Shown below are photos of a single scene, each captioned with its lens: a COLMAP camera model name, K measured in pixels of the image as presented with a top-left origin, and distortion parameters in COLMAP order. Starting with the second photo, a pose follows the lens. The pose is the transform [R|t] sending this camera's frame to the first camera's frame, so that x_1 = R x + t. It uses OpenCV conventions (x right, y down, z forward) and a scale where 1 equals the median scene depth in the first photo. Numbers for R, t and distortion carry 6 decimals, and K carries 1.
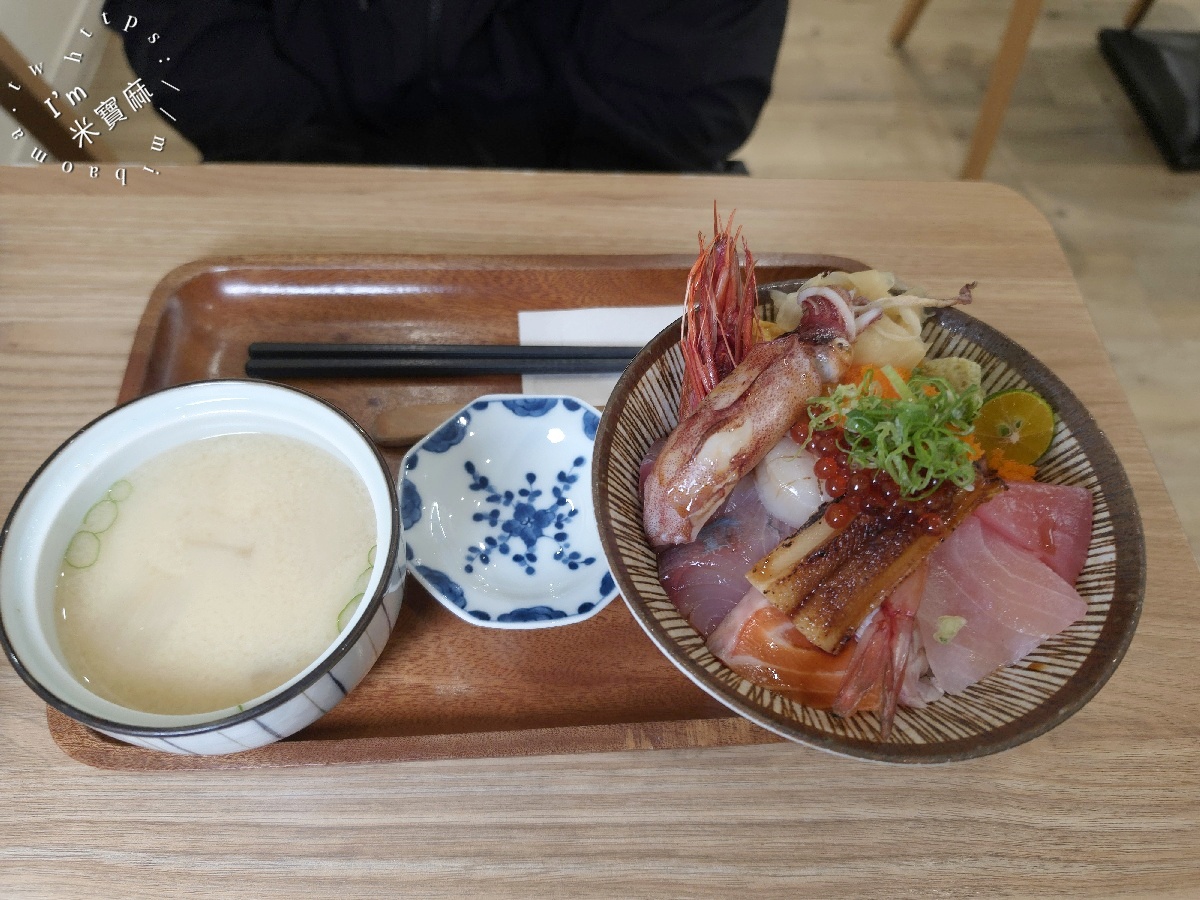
lens RADIAL K [[881.2, 0, 585.2], [0, 881.2, 424.2], [0, 0, 1]] dist [0.105060, -0.220981]
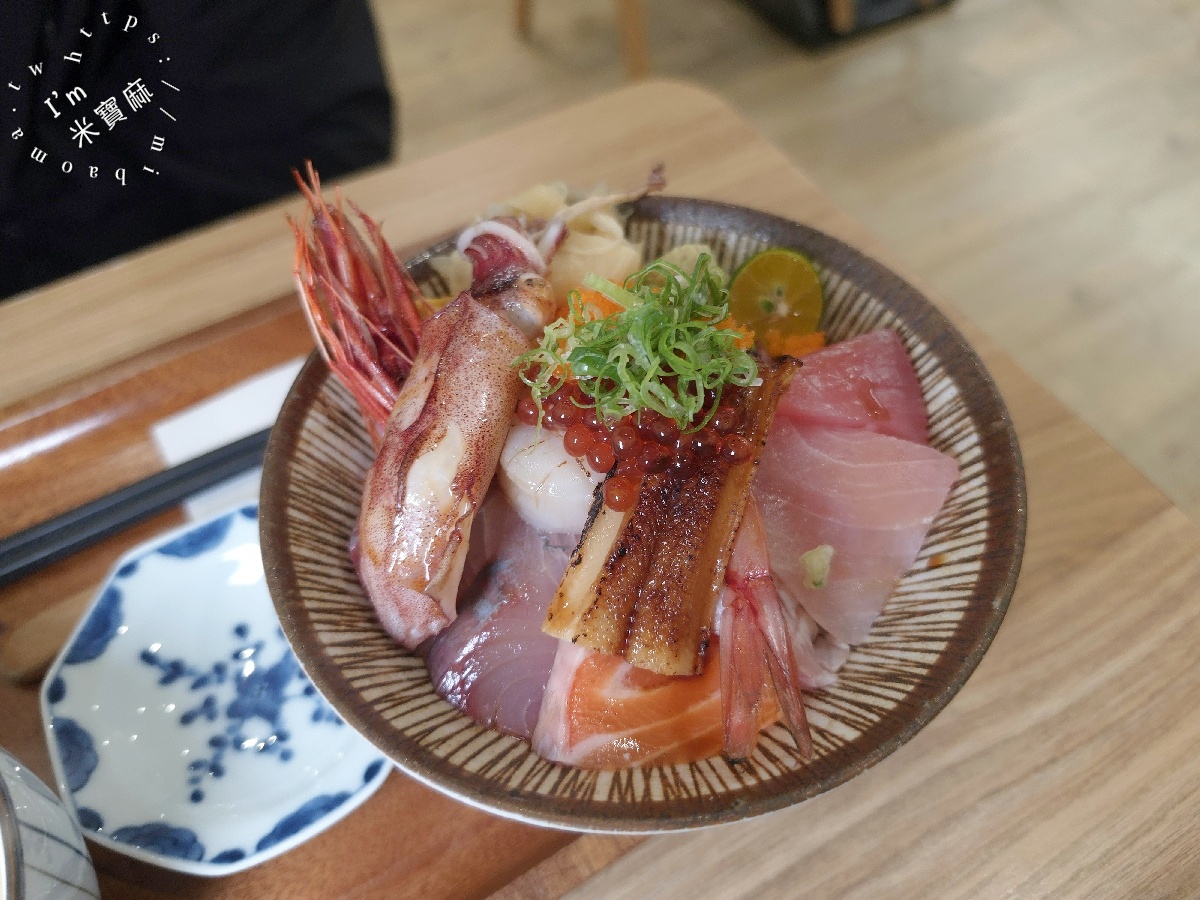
lens RADIAL K [[881.2, 0, 585.2], [0, 881.2, 424.2], [0, 0, 1]] dist [0.105060, -0.220981]
pose [[0.886623, -0.415569, 0.202982, 0.135535], [0.426784, 0.904262, -0.012873, 0.048692], [-0.178199, 0.098043, 0.979098, 0.298304]]
